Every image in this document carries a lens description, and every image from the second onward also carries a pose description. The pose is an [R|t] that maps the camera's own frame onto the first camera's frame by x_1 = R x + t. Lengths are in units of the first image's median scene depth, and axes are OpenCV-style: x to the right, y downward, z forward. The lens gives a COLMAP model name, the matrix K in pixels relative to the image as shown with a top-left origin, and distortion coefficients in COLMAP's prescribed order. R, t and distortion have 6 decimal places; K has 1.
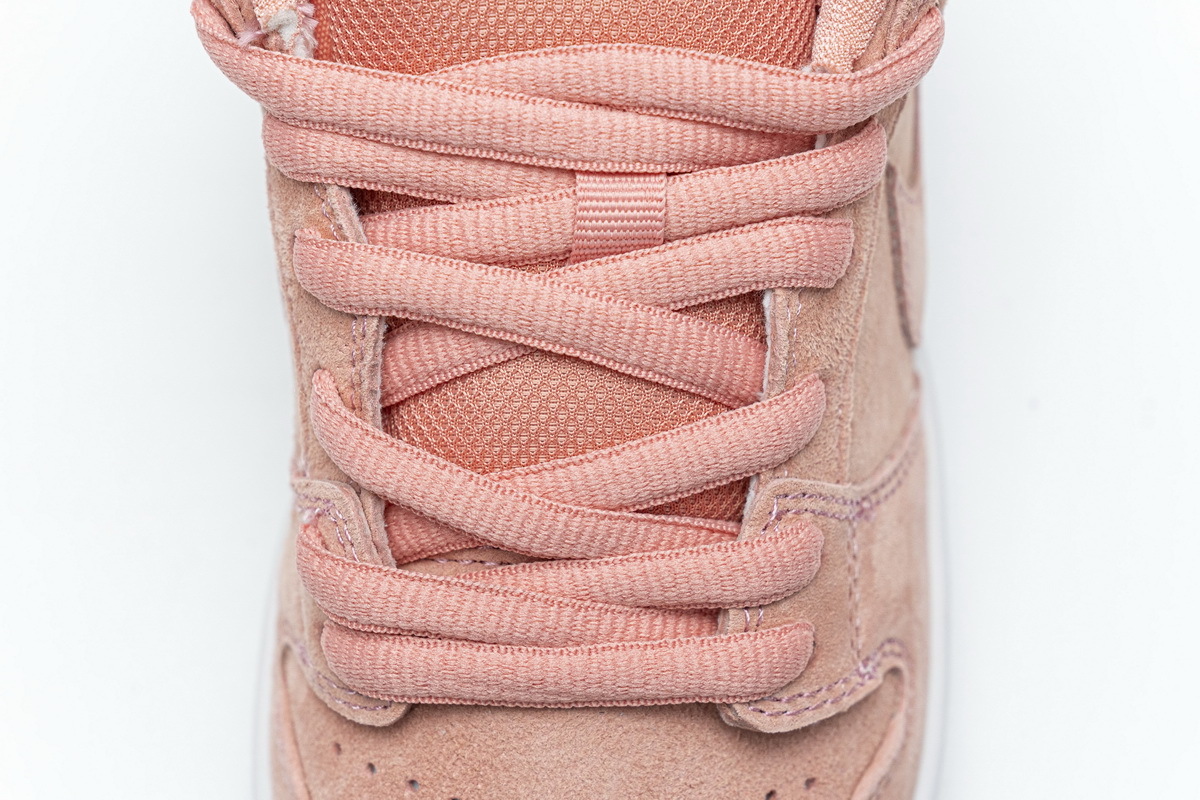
lens RADIAL K [[2311.9, 0, 599.2], [0, 2311.9, 407.7], [0, 0, 1]] dist [0.014720, 0.000000]
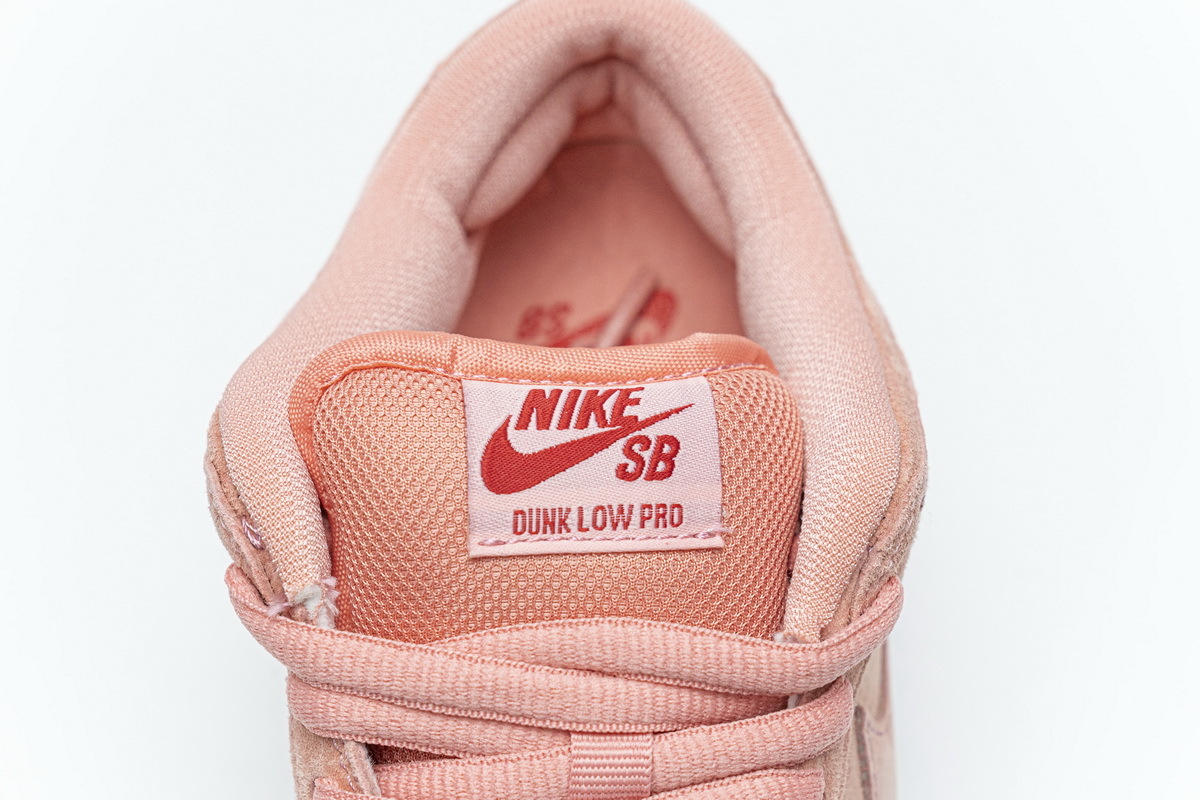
lens RADIAL K [[2311.9, 0, 608.1], [0, 2311.9, 404.6], [0, 0, 1]] dist [0.014720, 0.000000]
pose [[0.999996, 0.001679, 0.002359, 0.004746], [-0.001313, 0.989094, -0.147280, -0.092071], [-0.002580, 0.147277, 0.989092, -0.112771]]
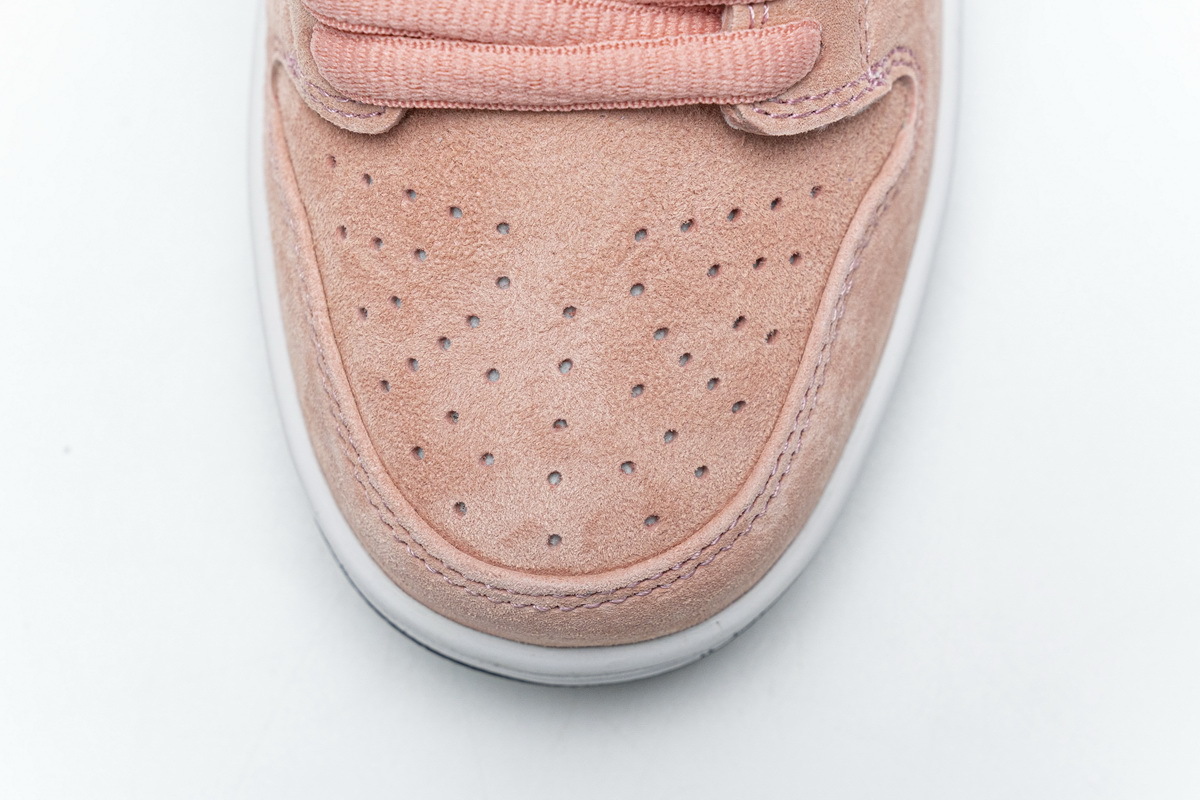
lens RADIAL K [[2311.9, 0, 602.9], [0, 2311.9, 396.2], [0, 0, 1]] dist [0.014720, 0.000000]
pose [[0.999924, -0.011606, -0.004042, 0.004039], [0.012167, 0.981156, 0.192834, 0.060968], [0.001728, -0.192868, 0.981223, 0.024752]]
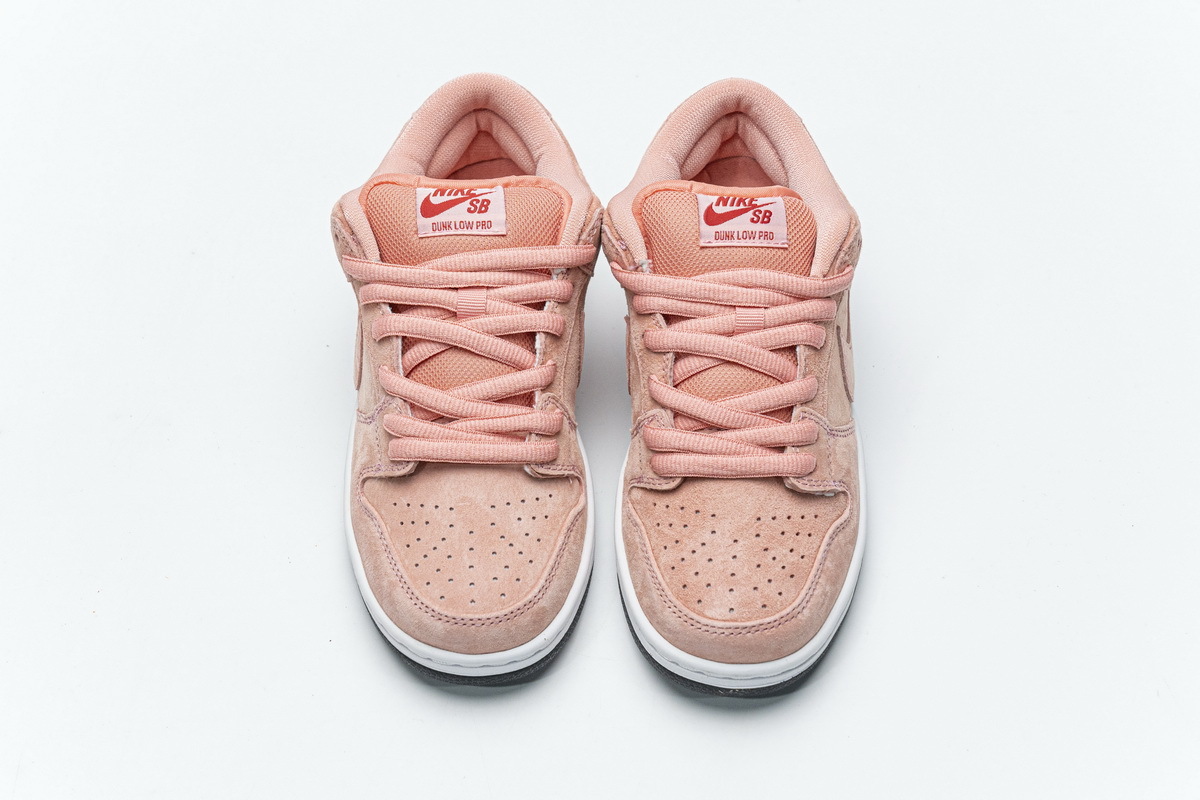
lens RADIAL K [[2311.9, 0, 592.9], [0, 2311.9, 398.8], [0, 0, 1]] dist [0.014720, 0.000000]
pose [[0.999906, -0.000694, -0.013679, -0.159355], [-0.003702, 0.947830, -0.318754, 1.006349], [0.013186, 0.318775, 0.947739, -1.921691]]
